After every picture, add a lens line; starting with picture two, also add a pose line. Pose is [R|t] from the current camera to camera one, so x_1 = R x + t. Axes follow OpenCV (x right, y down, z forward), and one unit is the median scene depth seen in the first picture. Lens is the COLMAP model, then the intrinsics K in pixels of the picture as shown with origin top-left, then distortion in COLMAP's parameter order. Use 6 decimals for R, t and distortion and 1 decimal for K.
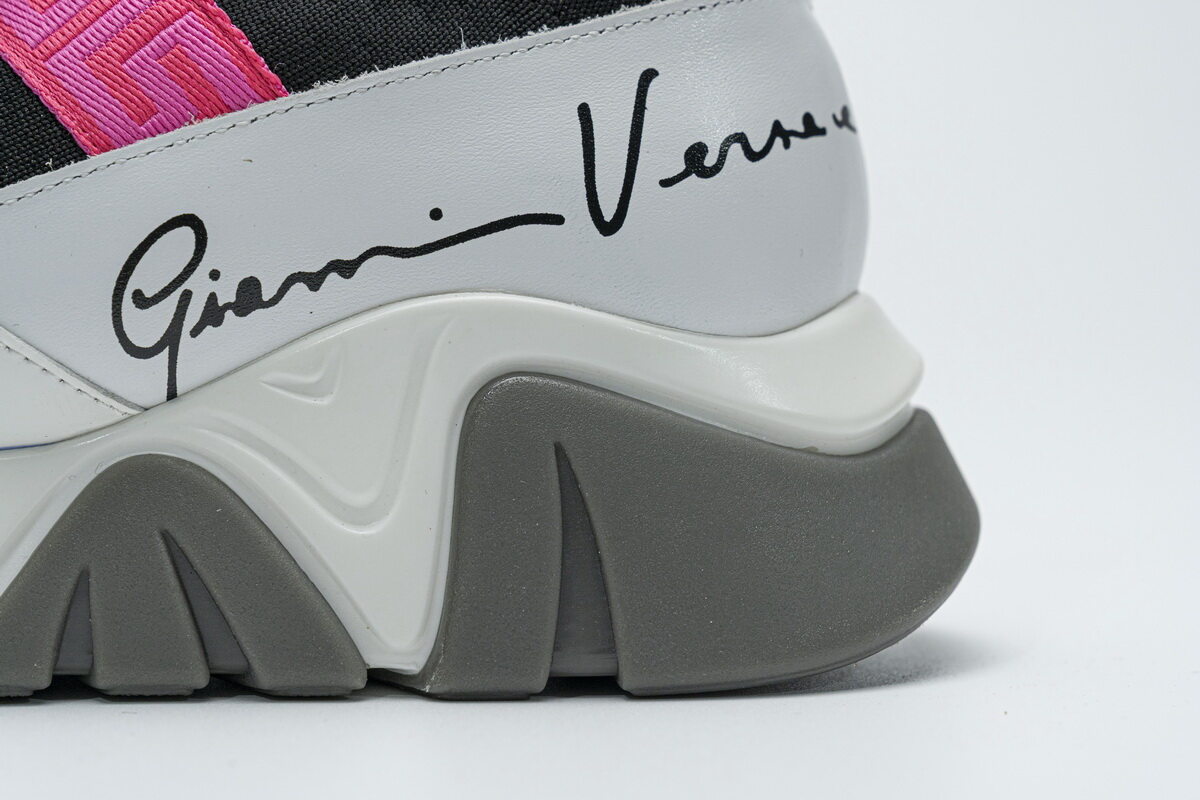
lens RADIAL K [[2372.2, 0, 594.1], [0, 2372.2, 405.9], [0, 0, 1]] dist [0.027017, 0.000000]
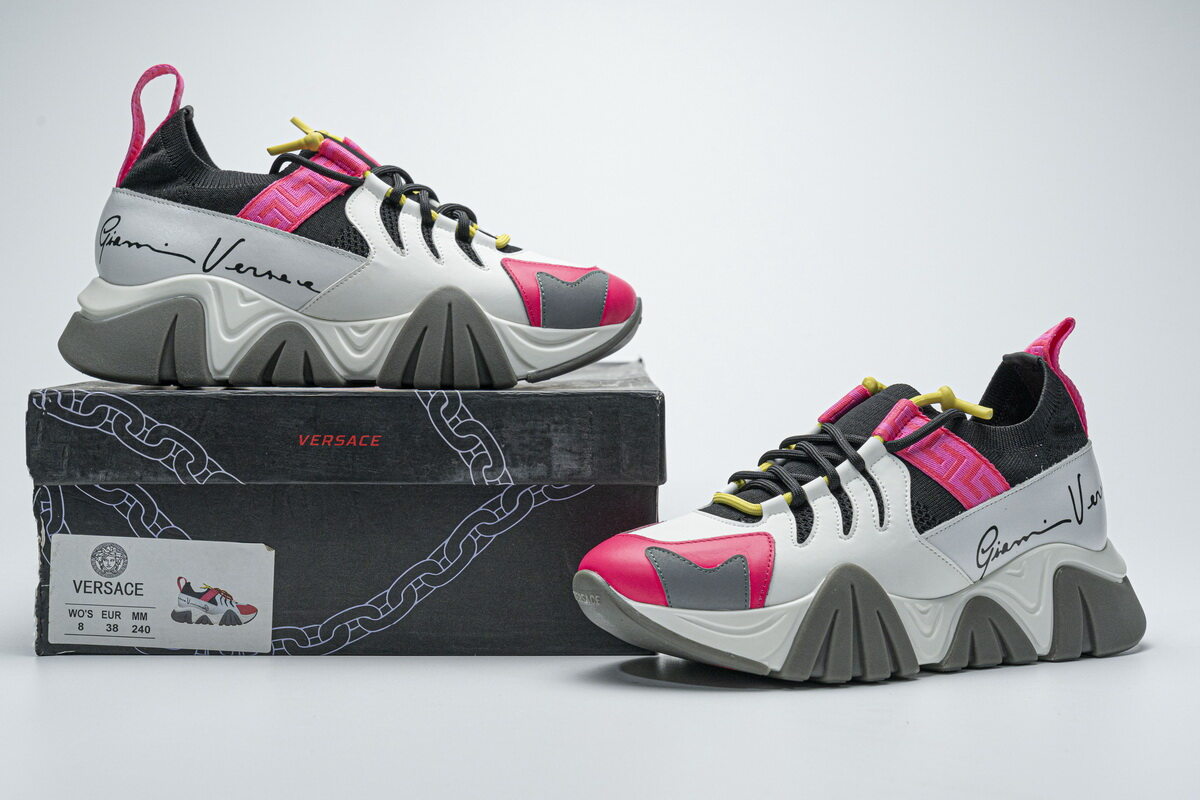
lens RADIAL K [[1964.9, 0, 600.7], [0, 1964.9, 398.6], [0, 0, 1]] dist [0.015730, 0.000000]
pose [[0.902108, -0.014418, 0.431269, -1.883580], [0.019747, 0.999774, -0.007881, -0.250263], [-0.431057, 0.015626, 0.902189, -1.303993]]
